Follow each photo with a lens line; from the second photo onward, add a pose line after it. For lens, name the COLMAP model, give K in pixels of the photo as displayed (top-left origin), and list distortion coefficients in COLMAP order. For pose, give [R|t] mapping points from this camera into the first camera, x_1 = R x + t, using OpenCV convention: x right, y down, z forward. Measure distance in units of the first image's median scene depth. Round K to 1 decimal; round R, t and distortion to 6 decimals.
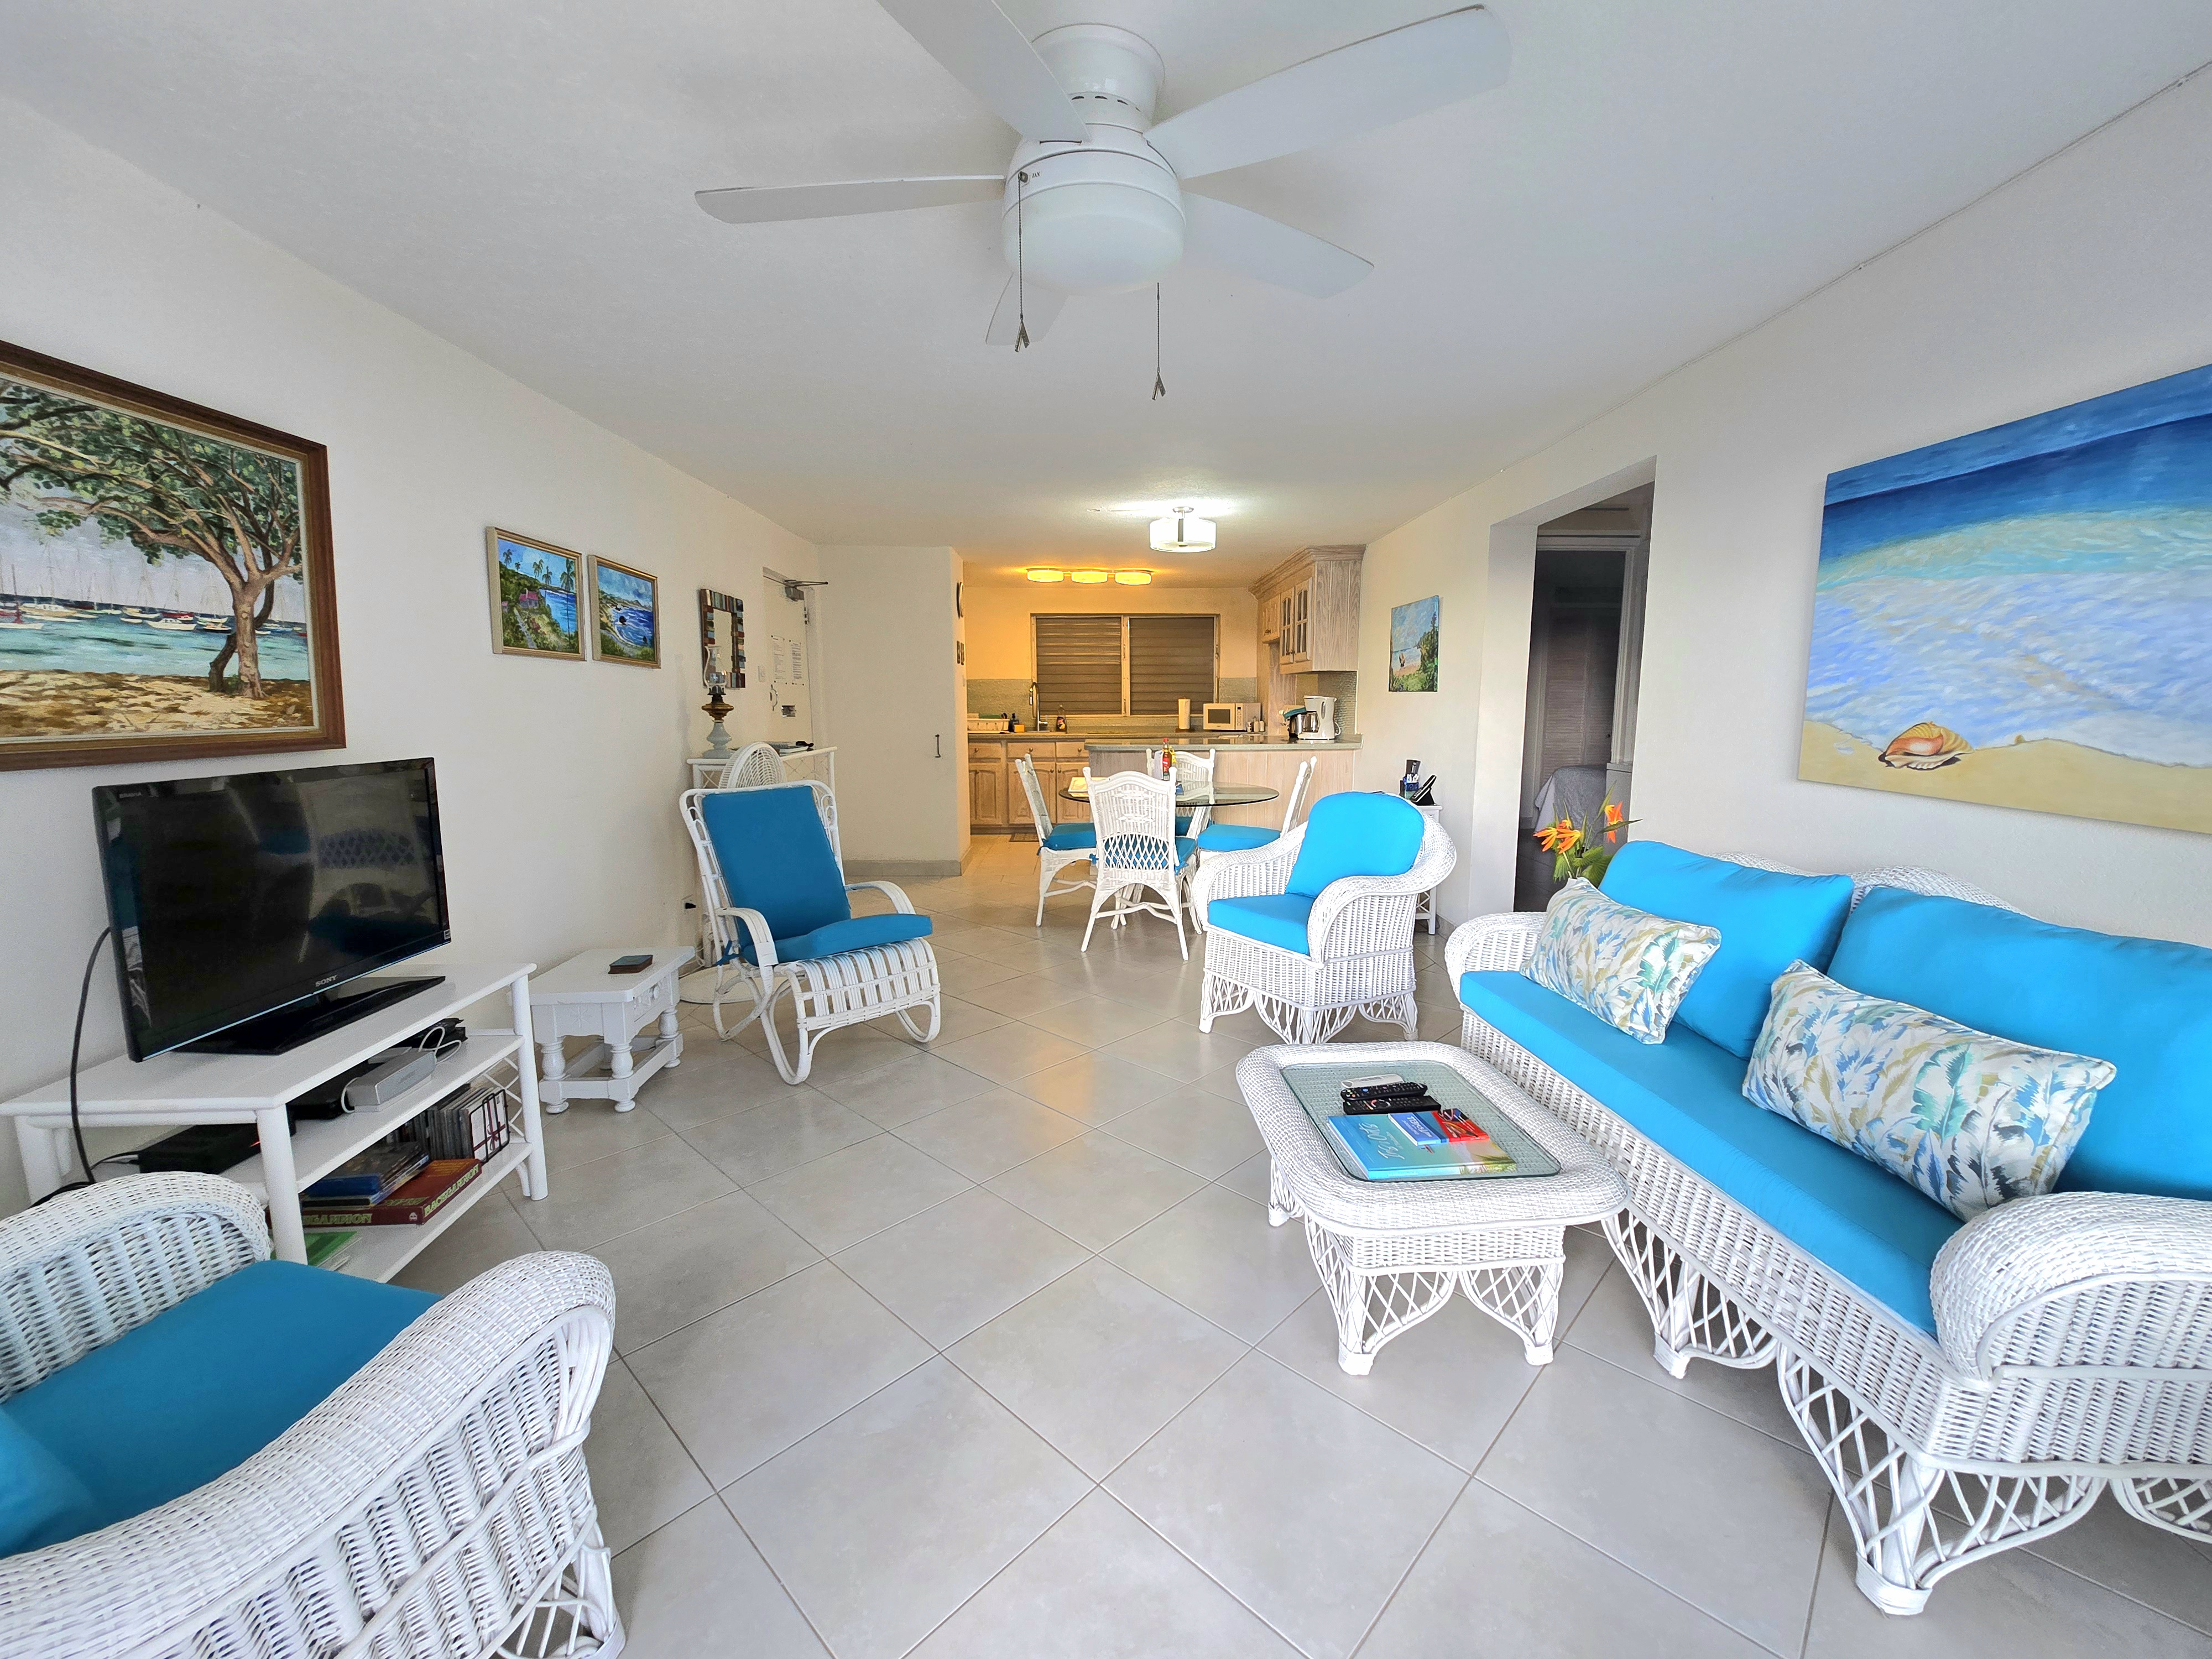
lens RADIAL K [[907.2, 0, 1115.2], [0, 907.2, 825.8], [0, 0, 1]] dist [-0.003923, -0.000023]
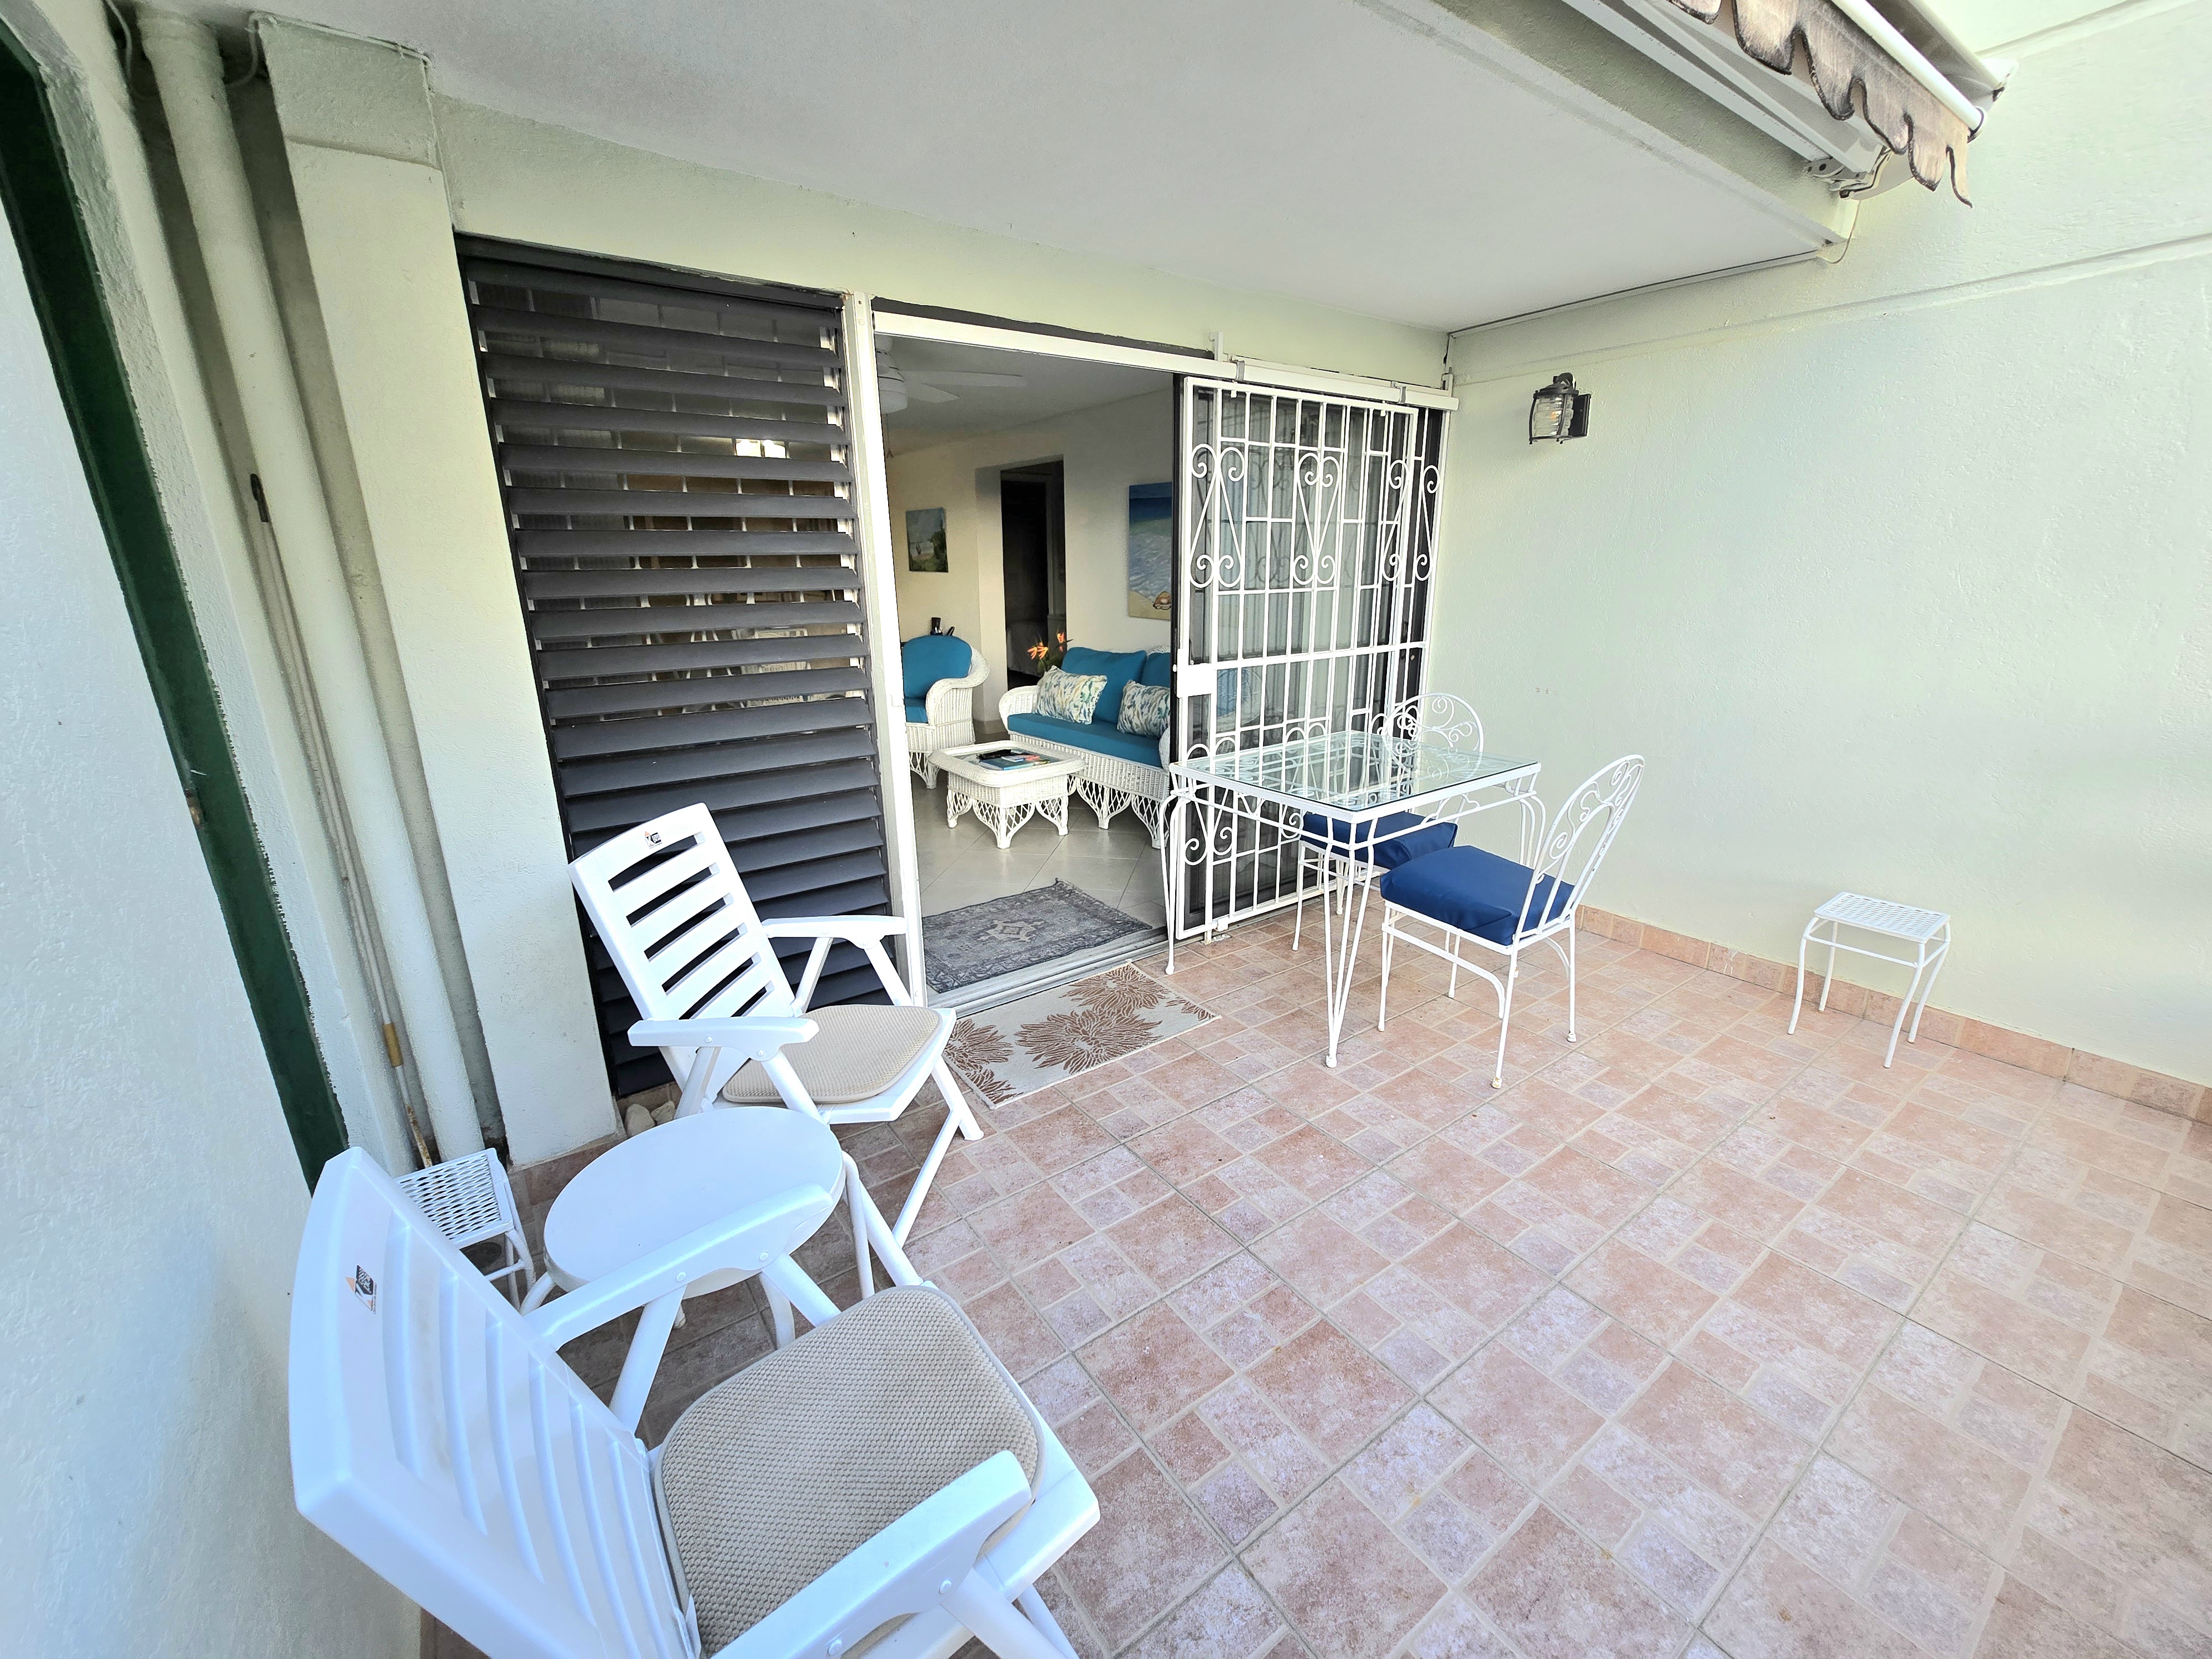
lens RADIAL K [[907.2, 0, 1110.1], [0, 907.2, 828.9], [0, 0, 1]] dist [-0.003923, -0.000023]
pose [[0.830191, -0.158694, 0.534415, -0.744257], [0.079278, 0.982492, 0.168595, 0.106429], [-0.551813, -0.097599, 0.828237, -1.142727]]
